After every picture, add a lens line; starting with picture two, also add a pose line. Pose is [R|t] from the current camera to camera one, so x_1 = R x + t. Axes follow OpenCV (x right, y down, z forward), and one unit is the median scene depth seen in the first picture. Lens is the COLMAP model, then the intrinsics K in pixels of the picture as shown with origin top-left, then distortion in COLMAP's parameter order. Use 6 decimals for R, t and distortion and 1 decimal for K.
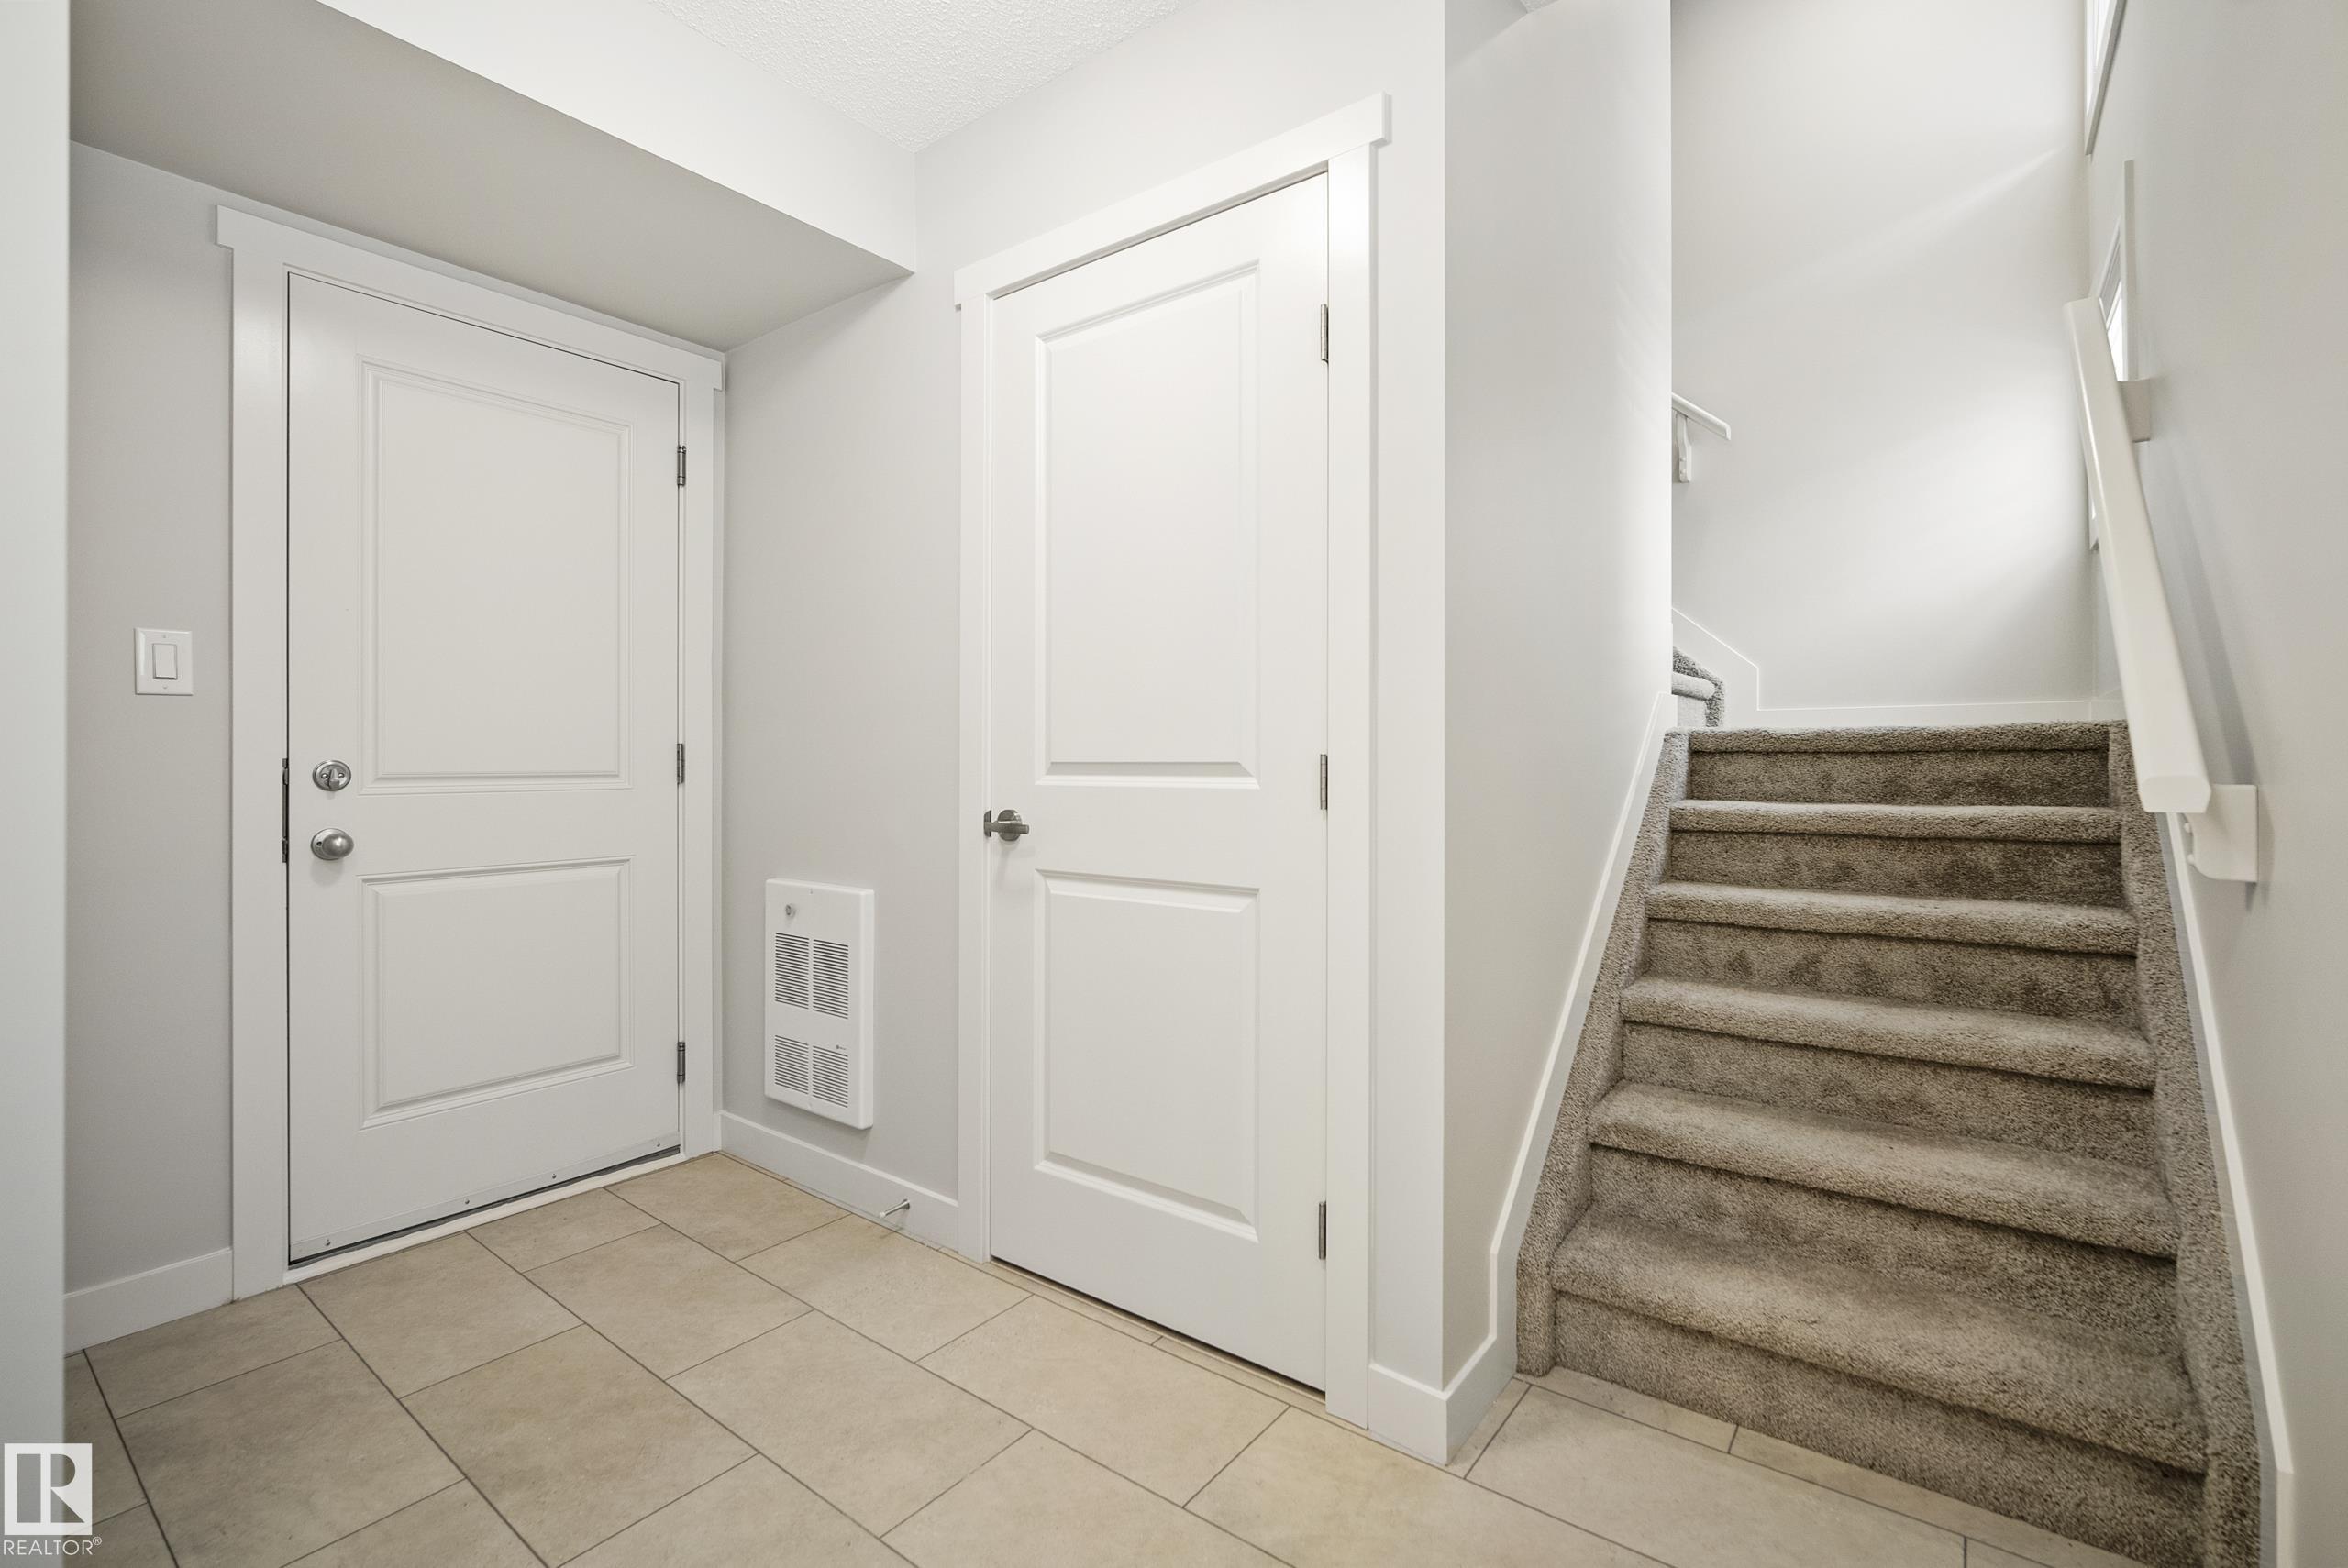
lens RADIAL K [[1046.4, 0, 1169.8], [0, 1046.4, 804.8], [0, 0, 1]] dist [-0.005323, 0.004437]
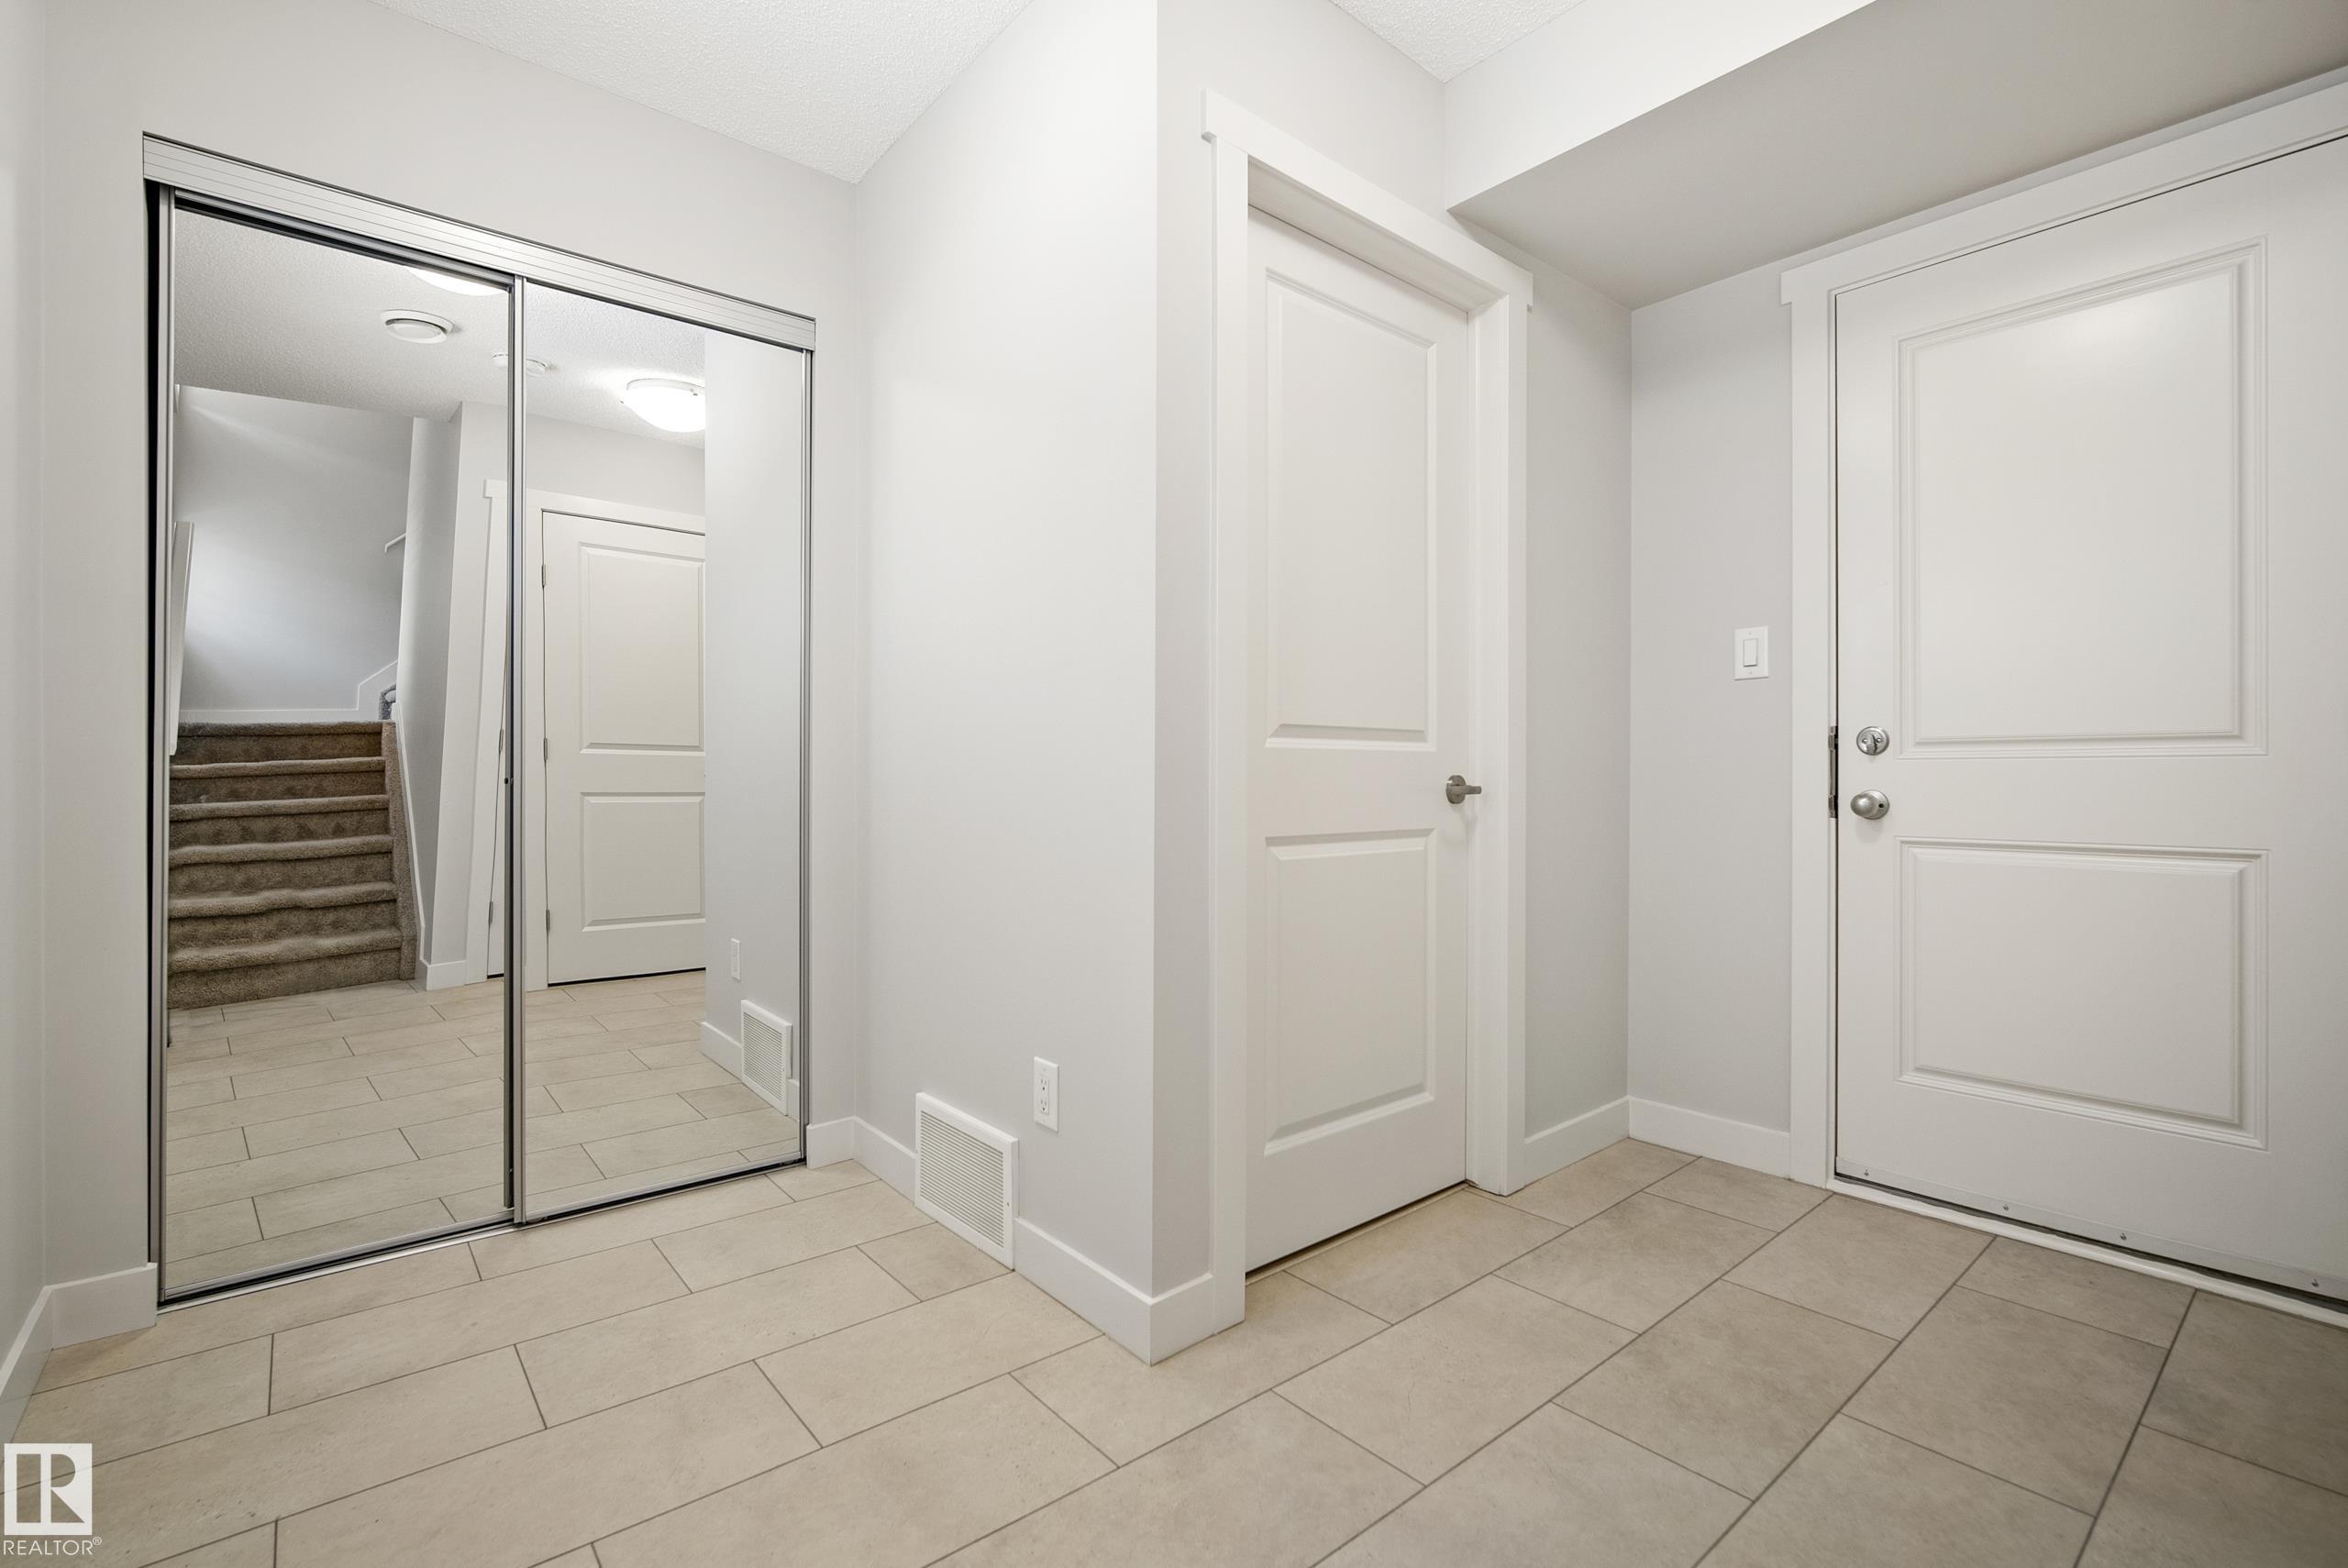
lens RADIAL K [[1046.4, 0, 1169.8], [0, 1046.4, 804.8], [0, 0, 1]] dist [-0.005323, 0.004437]
pose [[-0.209537, 0.029976, -0.977341, 0.410298], [-0.037786, 0.998535, 0.038728, 0.024019], [0.977070, 0.045044, -0.208097, 0.524087]]
